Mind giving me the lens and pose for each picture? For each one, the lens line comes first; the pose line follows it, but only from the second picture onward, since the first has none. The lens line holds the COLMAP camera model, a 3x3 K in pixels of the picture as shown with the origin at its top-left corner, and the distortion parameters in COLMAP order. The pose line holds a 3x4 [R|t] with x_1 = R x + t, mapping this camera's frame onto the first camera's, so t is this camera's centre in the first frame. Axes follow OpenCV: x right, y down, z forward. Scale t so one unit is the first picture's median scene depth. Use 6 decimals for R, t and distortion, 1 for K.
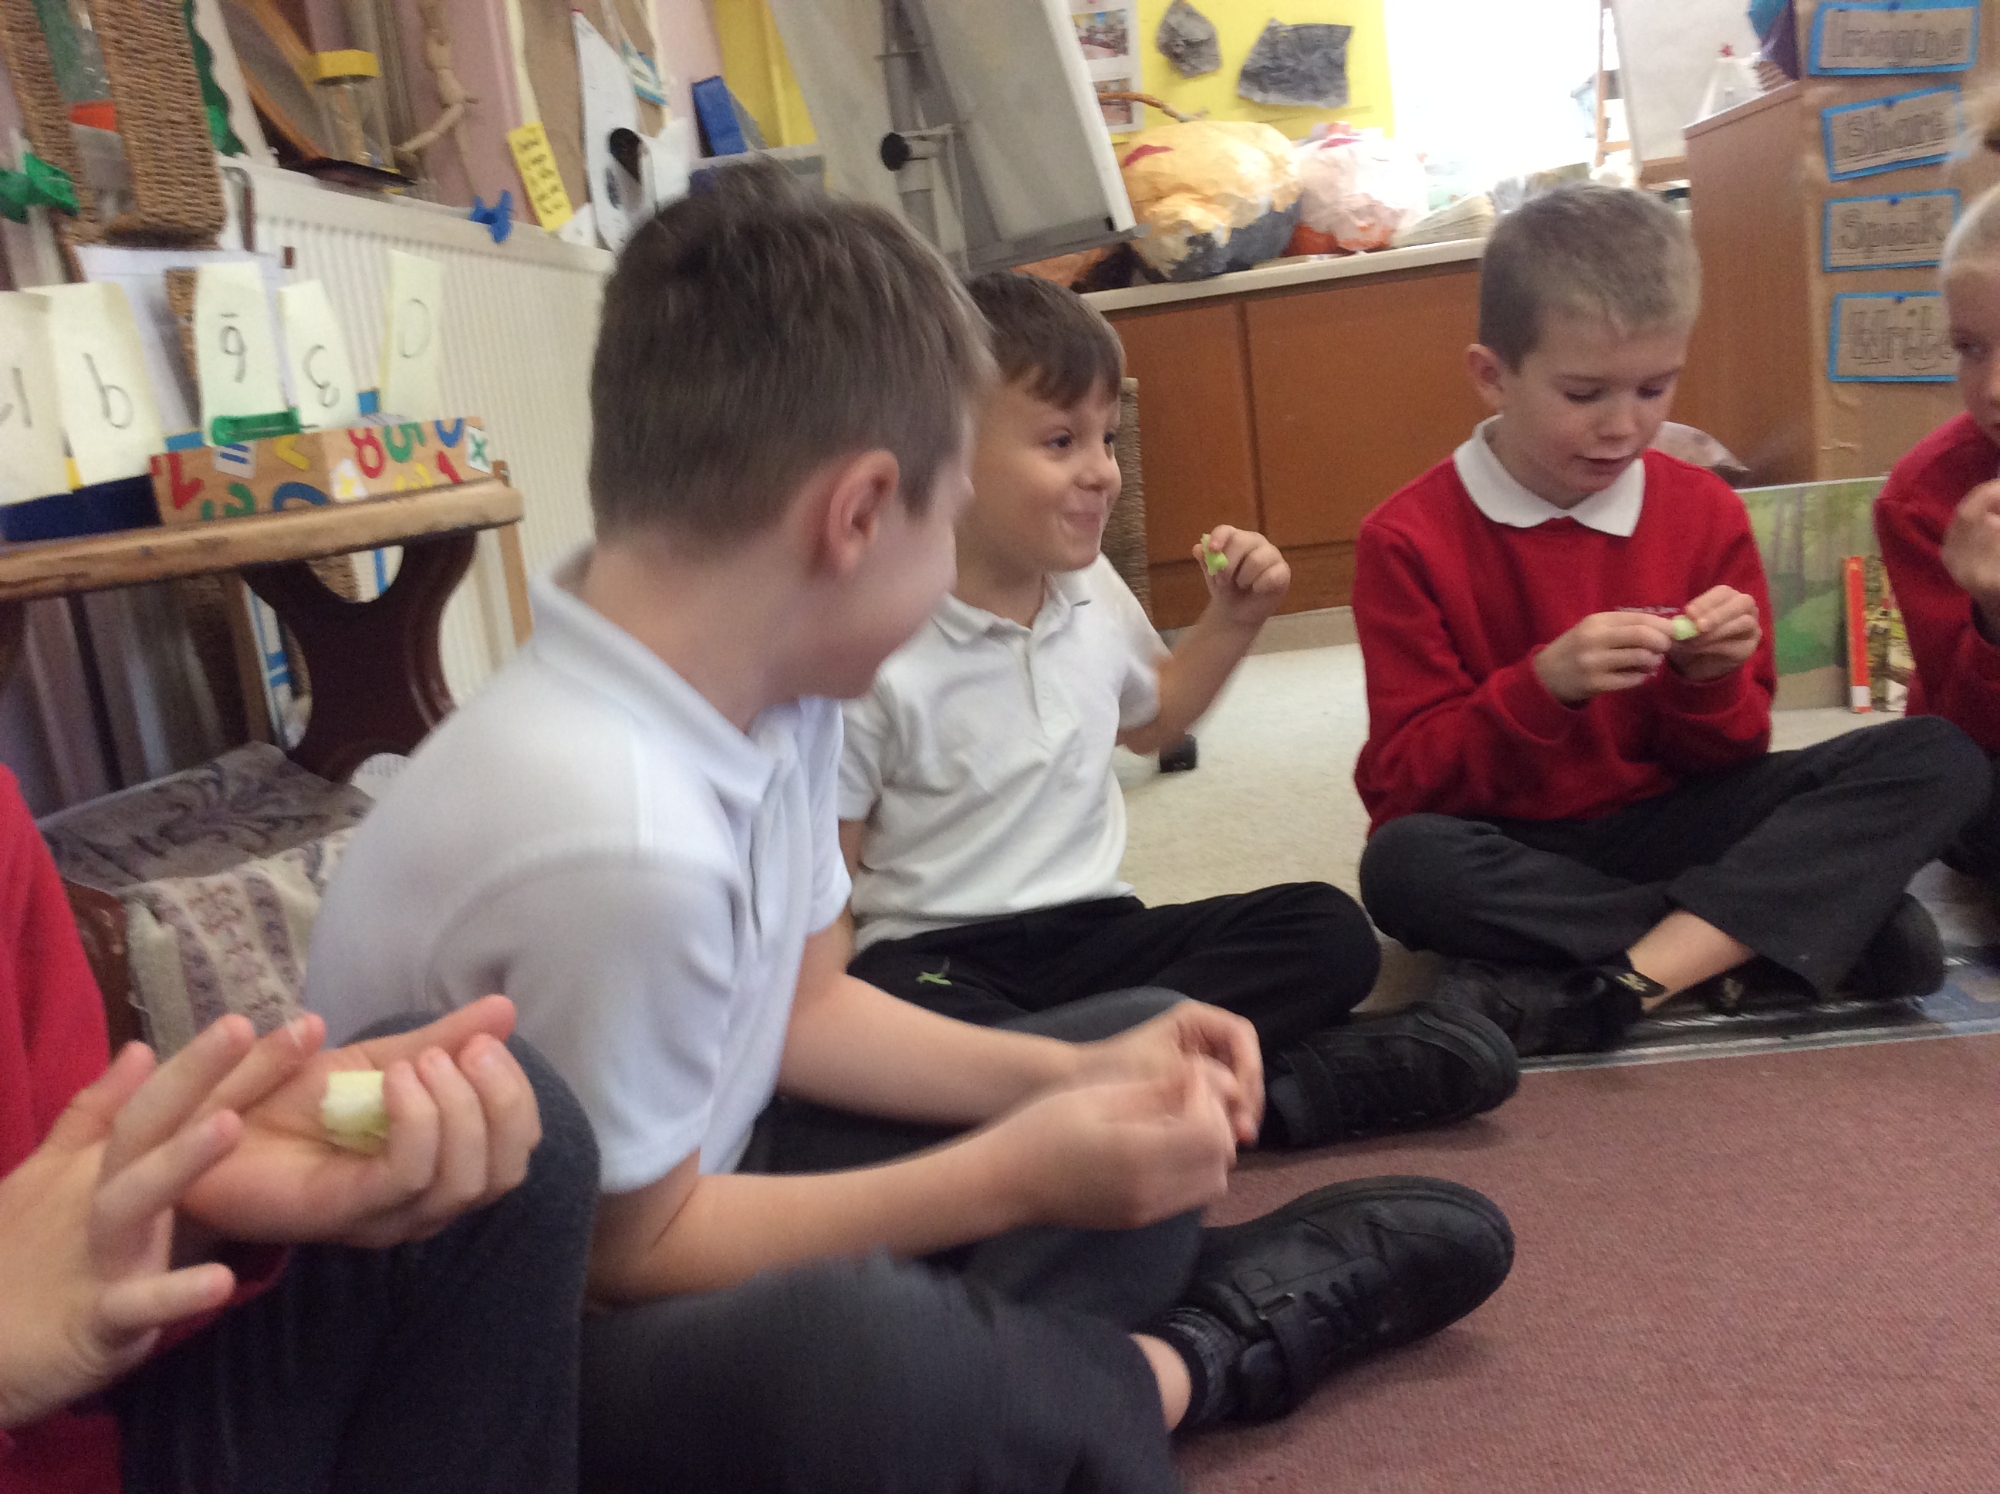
lens RADIAL K [[1851.3, 0, 1000.0], [0, 1851.3, 747.0], [0, 0, 1]] dist [0.111920, -0.217750]
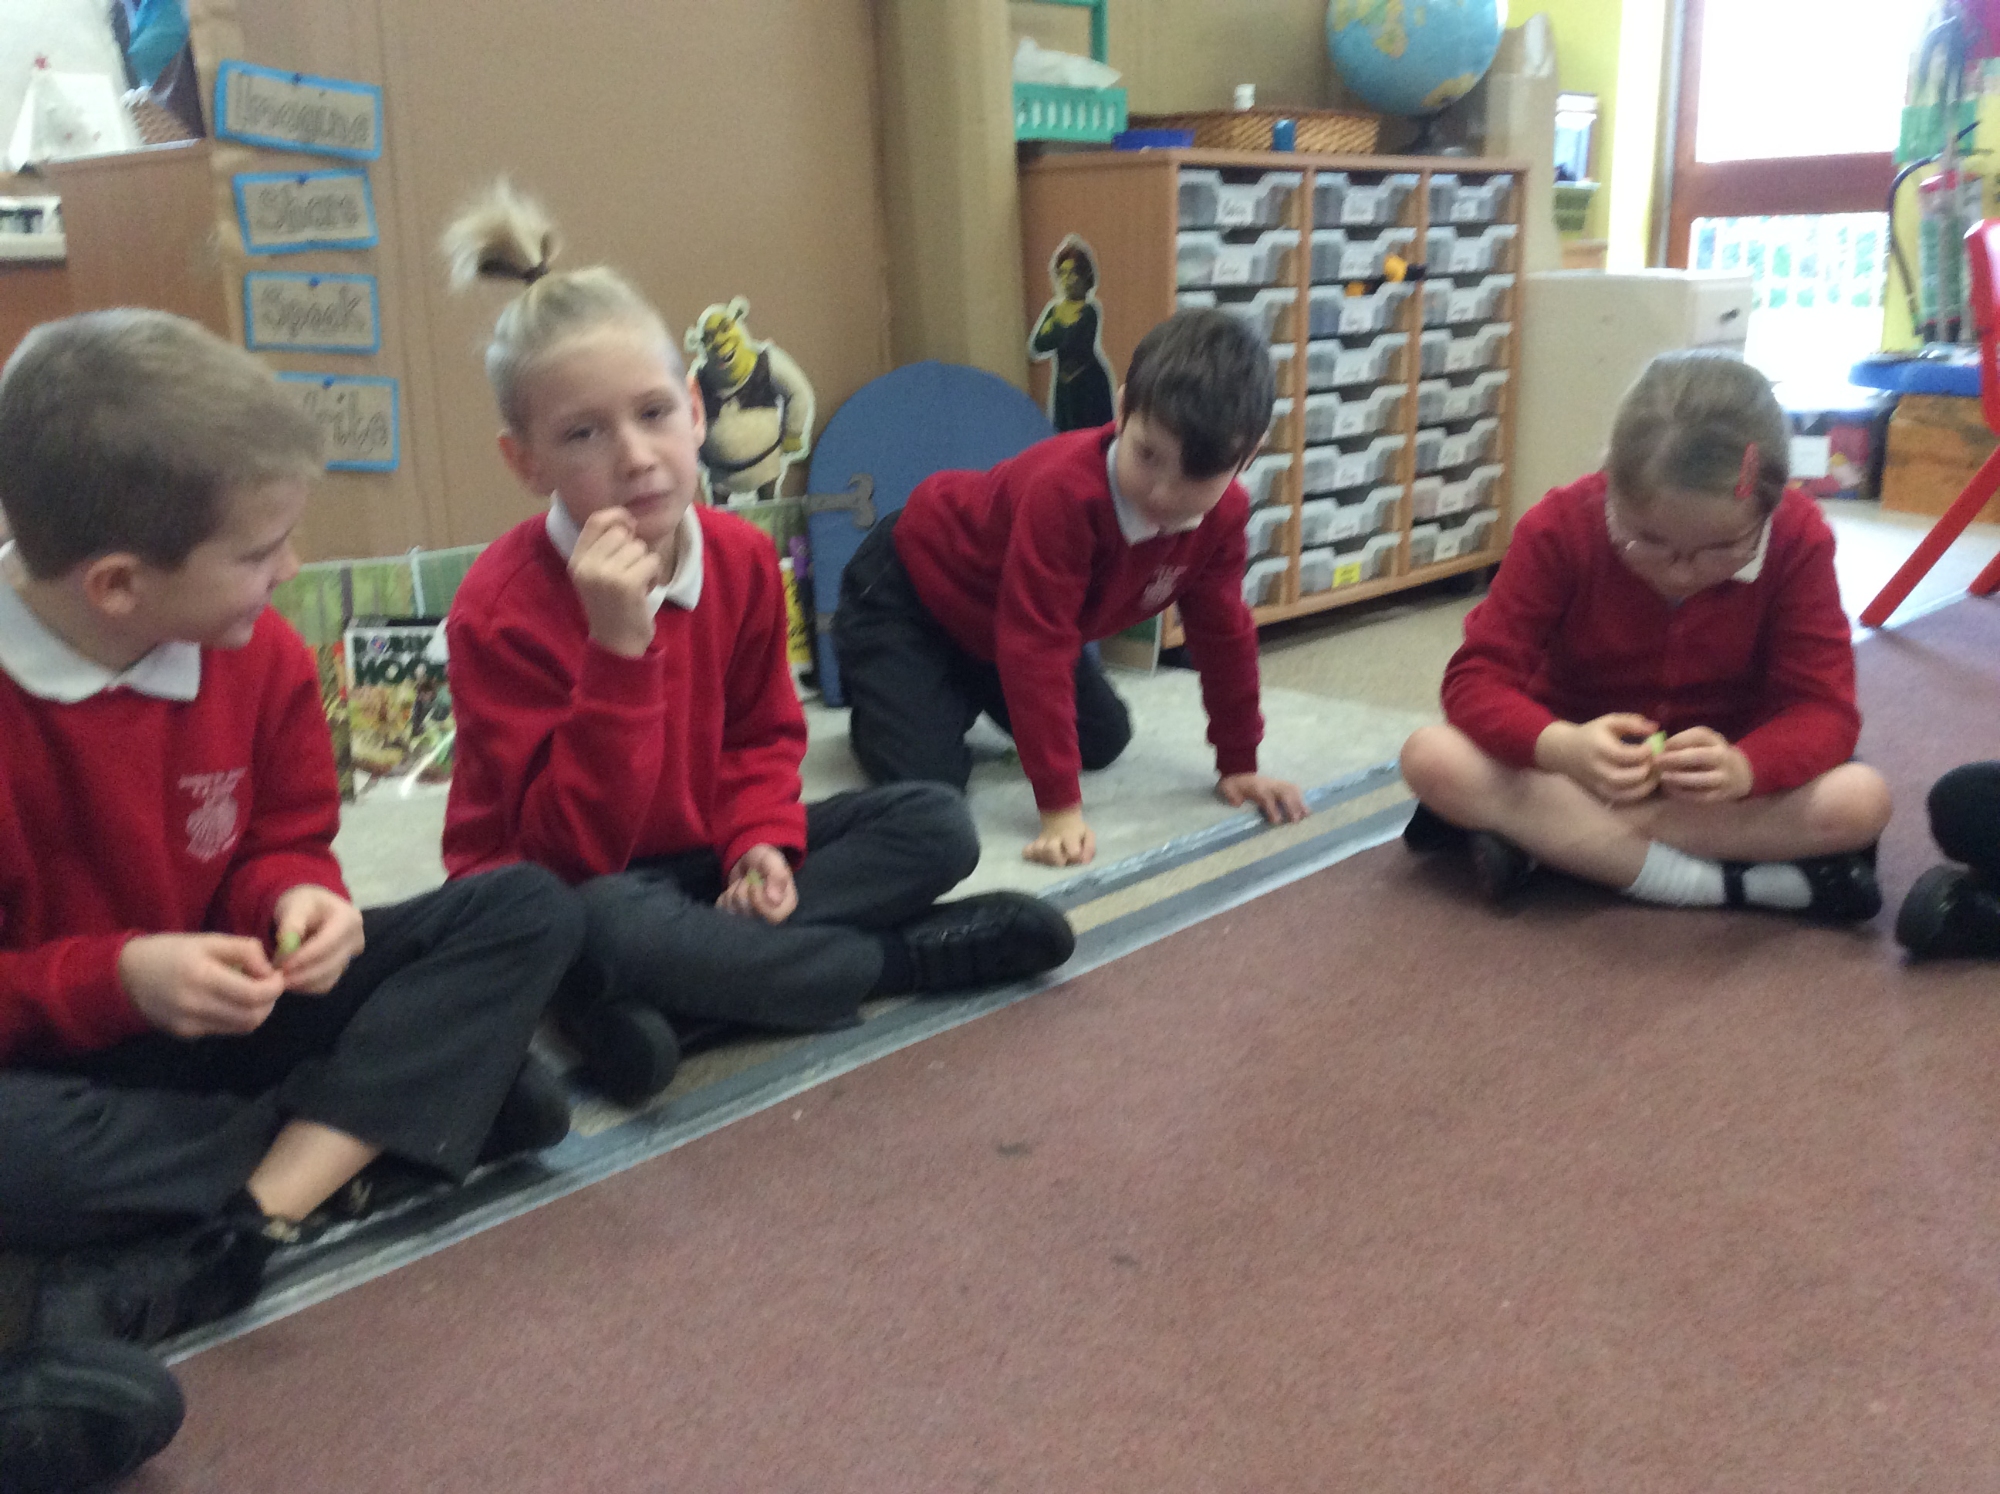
lens RADIAL K [[1810.6, 0, 974.7], [0, 1810.6, 750.0], [0, 0, 1]] dist [0.133777, -0.240438]
pose [[0.642660, -0.095868, 0.760130, -0.048754], [0.087306, 0.994841, 0.051656, -0.068873], [-0.761161, 0.033167, 0.647714, 0.130107]]
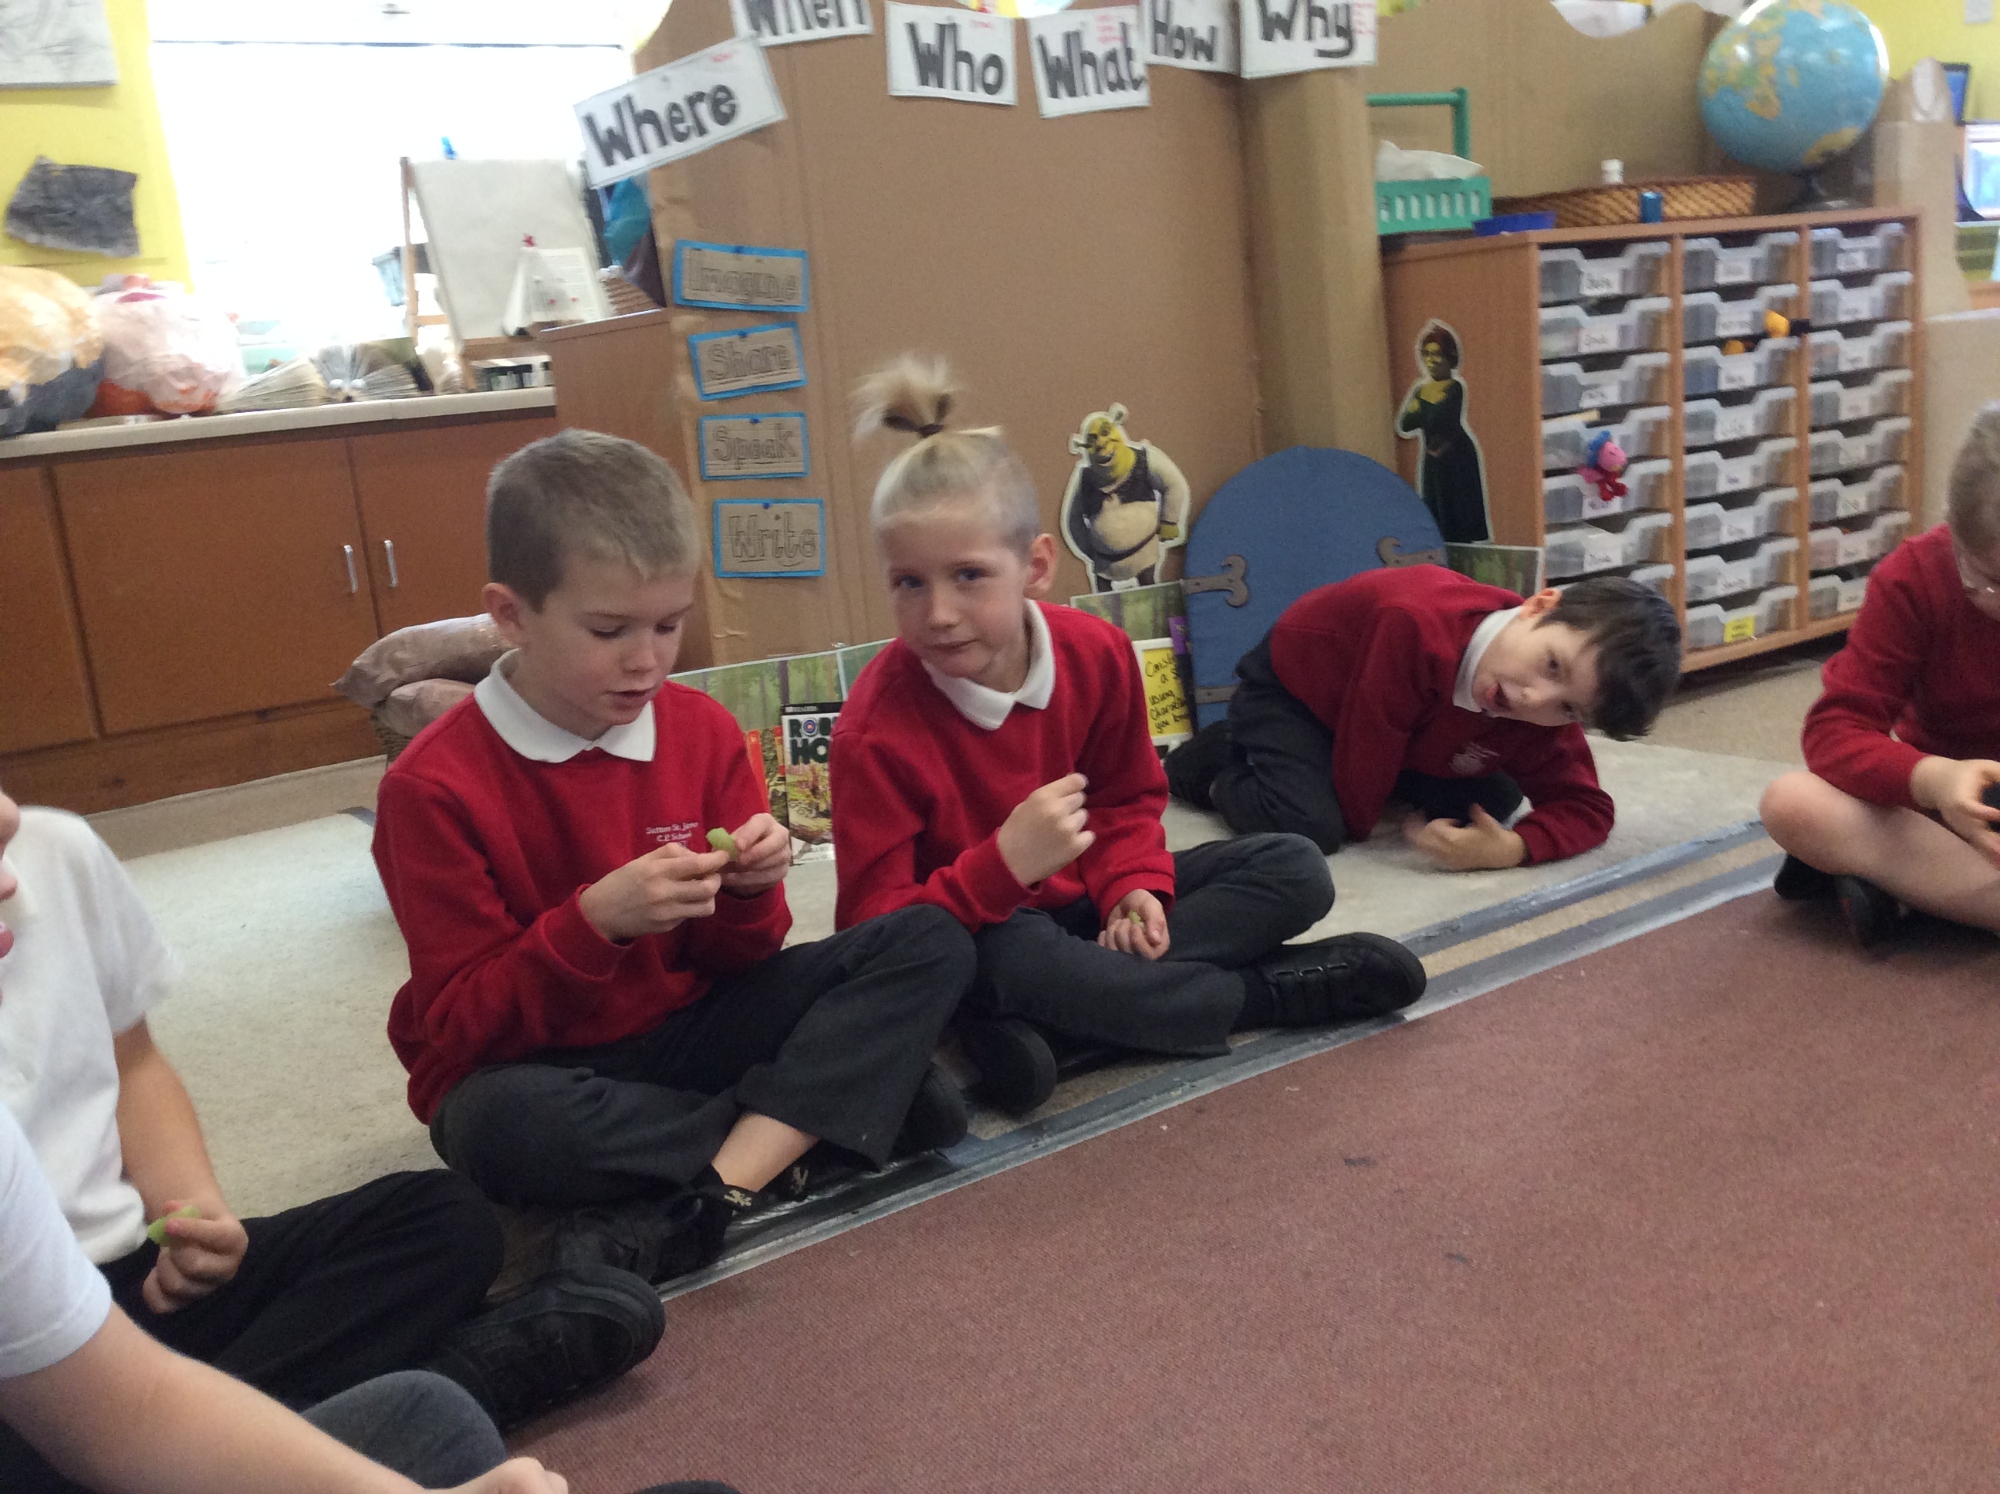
lens RADIAL K [[1827.4, 0, 1002.0], [0, 1827.4, 755.7], [0, 0, 1]] dist [0.124818, -0.231751]
pose [[0.787904, -0.083500, 0.610111, -0.098897], [0.113697, 0.993456, -0.010864, -0.058988], [-0.605212, 0.077927, 0.792241, 0.043963]]
